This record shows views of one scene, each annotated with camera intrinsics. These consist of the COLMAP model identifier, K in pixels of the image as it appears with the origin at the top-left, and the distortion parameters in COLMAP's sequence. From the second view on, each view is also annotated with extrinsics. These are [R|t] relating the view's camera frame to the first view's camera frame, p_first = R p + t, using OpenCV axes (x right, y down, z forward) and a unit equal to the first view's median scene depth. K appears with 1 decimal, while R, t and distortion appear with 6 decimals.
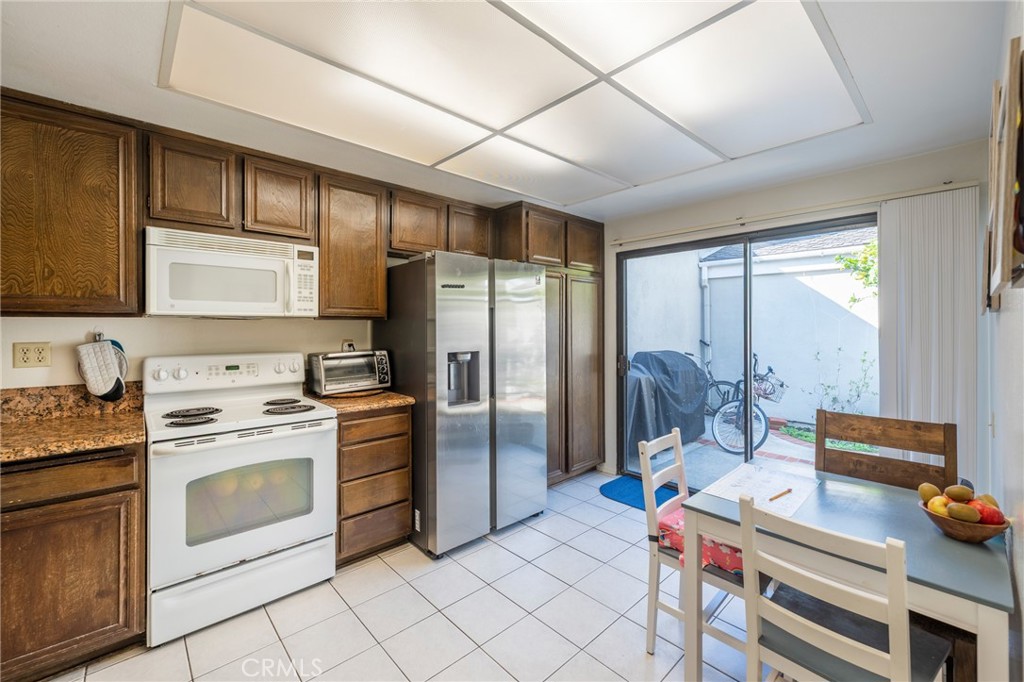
lens RADIAL K [[422.9, 0, 513.2], [0, 422.9, 325.9], [0, 0, 1]] dist [-0.002967, -0.000565]
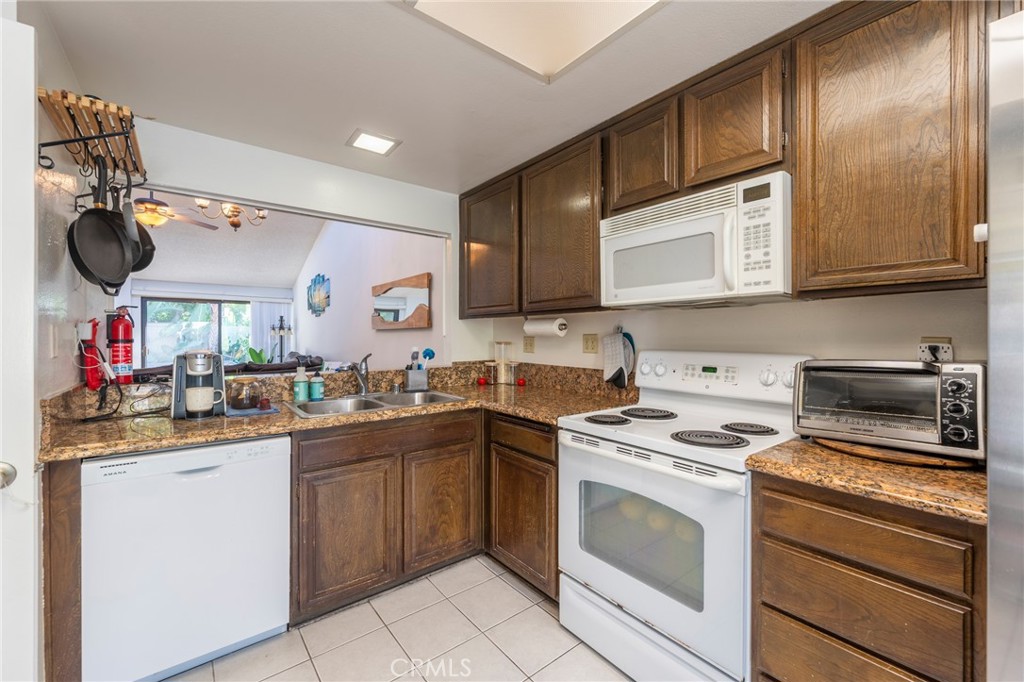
lens RADIAL K [[415.9, 0, 506.8], [0, 415.9, 336.3], [0, 0, 1]] dist [-0.003800, -0.000329]
pose [[-0.087950, 0.002871, -0.996121, 0.135971], [0.005474, 0.999982, 0.002399, 0.035320], [0.996110, -0.005242, -0.087965, 0.724417]]
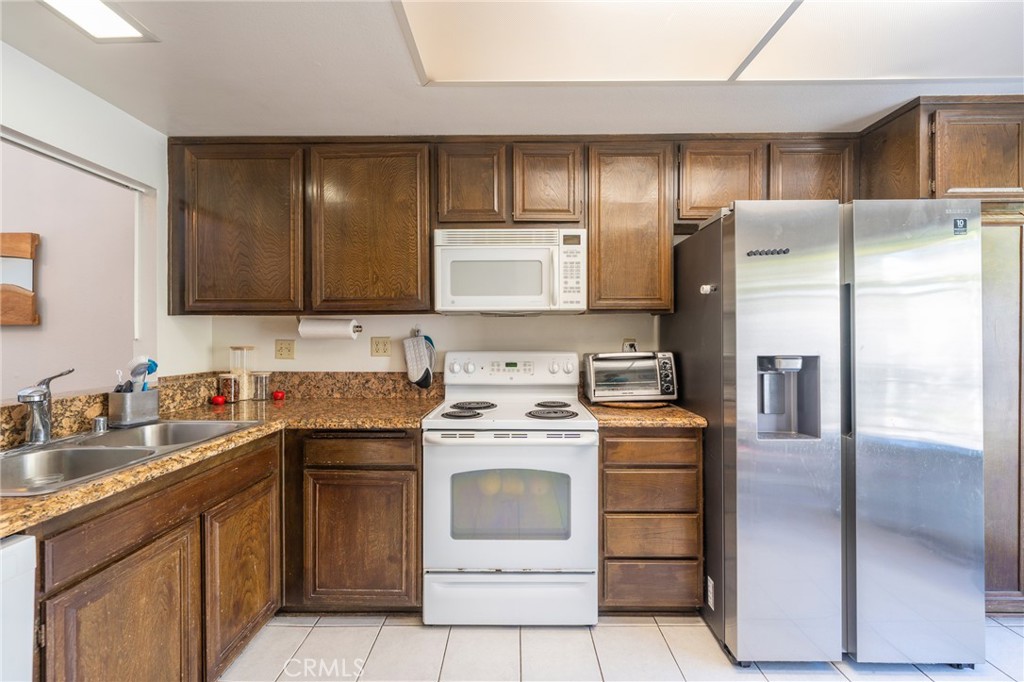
lens RADIAL K [[418.4, 0, 510.5], [0, 418.4, 339.0], [0, 0, 1]] dist [-0.000837, -0.000017]
pose [[0.726142, -0.000237, -0.687544, 0.012155], [0.004261, 0.999982, 0.004155, 0.035370], [0.687531, -0.005947, 0.726131, 0.295425]]
